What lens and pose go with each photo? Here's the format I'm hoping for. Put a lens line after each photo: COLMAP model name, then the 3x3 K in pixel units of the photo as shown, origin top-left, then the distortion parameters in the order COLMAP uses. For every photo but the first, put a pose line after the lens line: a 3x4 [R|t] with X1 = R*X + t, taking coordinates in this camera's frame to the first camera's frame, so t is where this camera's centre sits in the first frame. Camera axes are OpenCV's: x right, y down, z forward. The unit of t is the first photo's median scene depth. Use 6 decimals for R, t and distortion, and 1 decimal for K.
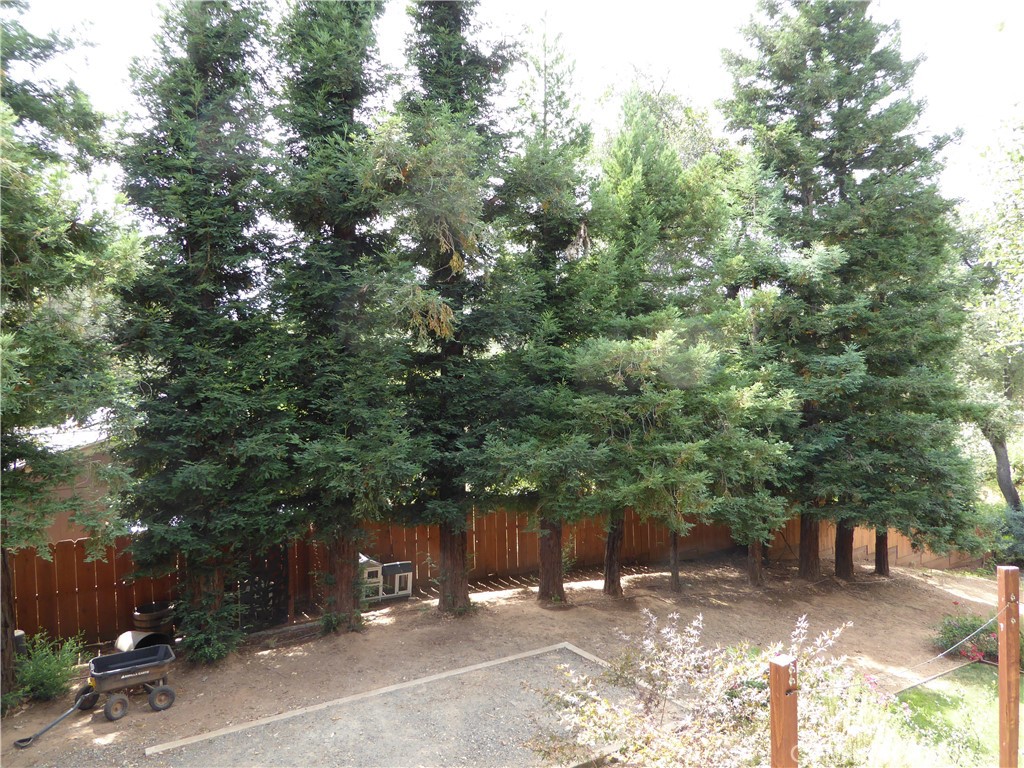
lens RADIAL K [[726.1, 0, 512.0], [0, 726.1, 384.0], [0, 0, 1]] dist [-0.005225, -0.000107]
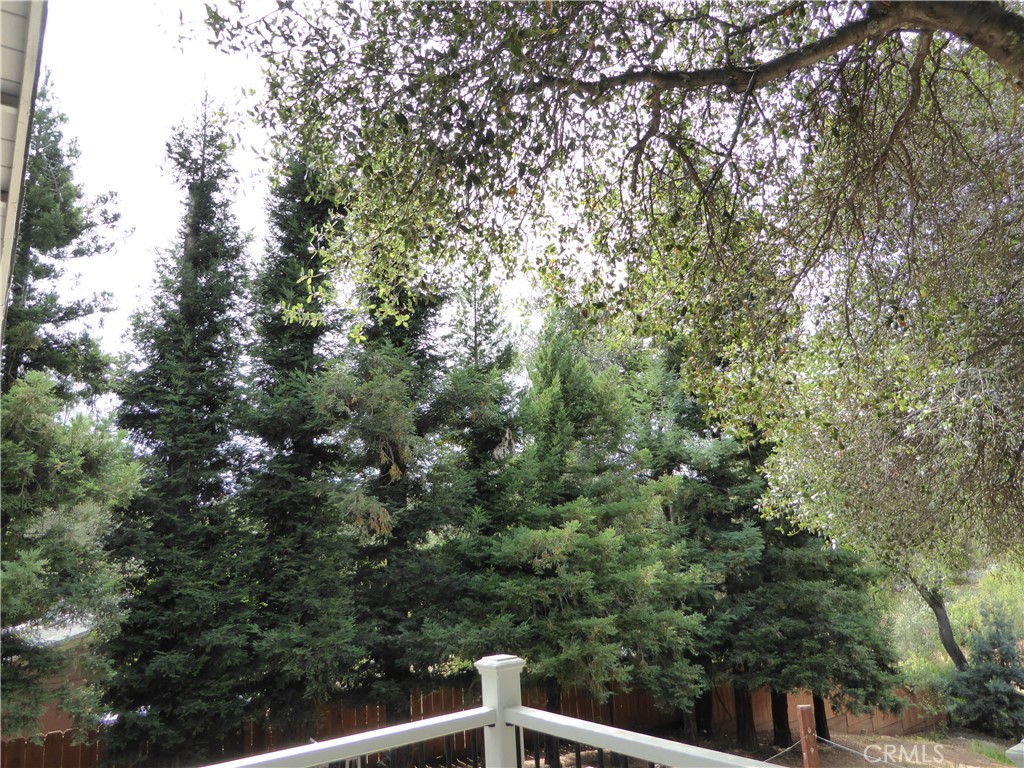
lens RADIAL K [[736.6, 0, 512.0], [0, 736.6, 384.0], [0, 0, 1]] dist [-0.023729, 0.000682]
pose [[0.998567, -0.028941, 0.045024, 0.061481], [0.038715, 0.971413, -0.234217, -0.011889], [-0.036959, 0.235624, 0.971141, -0.214826]]
